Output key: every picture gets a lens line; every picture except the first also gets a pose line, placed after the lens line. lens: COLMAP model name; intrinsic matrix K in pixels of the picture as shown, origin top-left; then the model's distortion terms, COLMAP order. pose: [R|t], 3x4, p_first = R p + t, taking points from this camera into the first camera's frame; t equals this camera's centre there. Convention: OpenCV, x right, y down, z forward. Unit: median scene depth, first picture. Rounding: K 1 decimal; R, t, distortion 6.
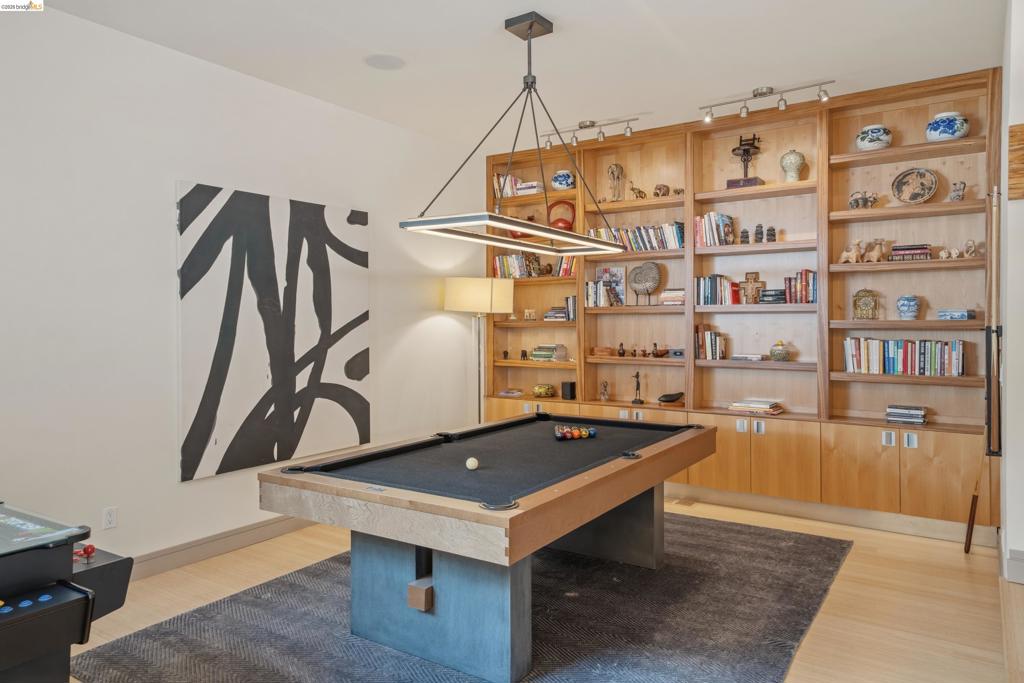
lens RADIAL K [[677.3, 0, 512.0], [0, 677.3, 341.5], [0, 0, 1]] dist [0.003815, 0.000521]
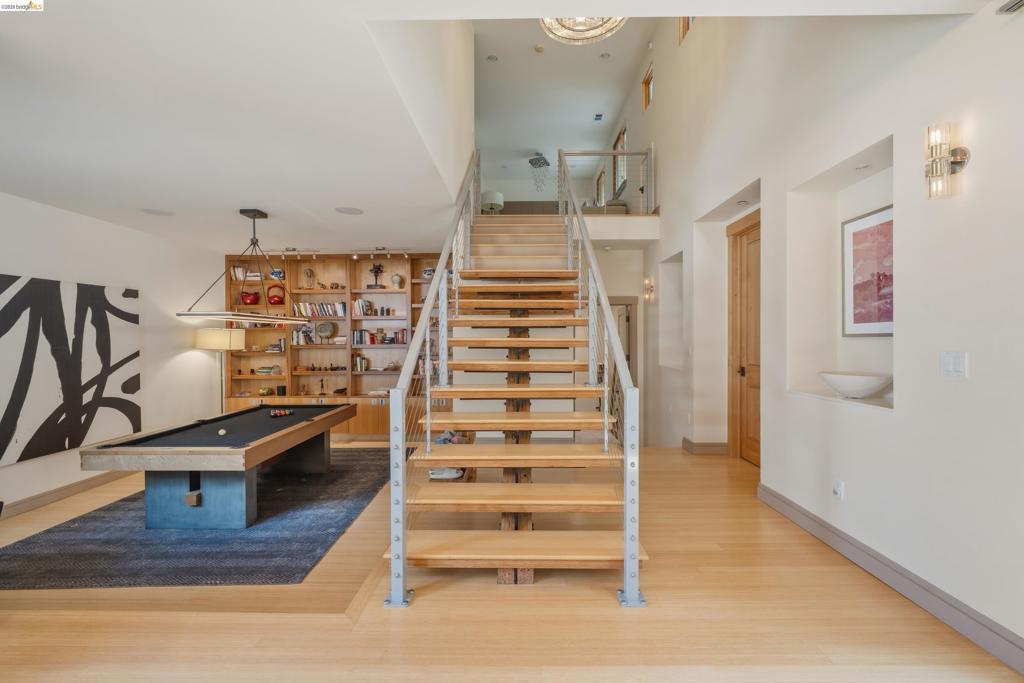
lens RADIAL K [[417.2, 0, 516.2], [0, 417.2, 342.8], [0, 0, 1]] dist [-0.000559, -0.000326]
pose [[0.835735, -0.005678, 0.549103, -0.004523], [0.016249, 0.999764, -0.014393, -0.034517], [-0.548892, 0.020951, 0.835631, -0.330636]]
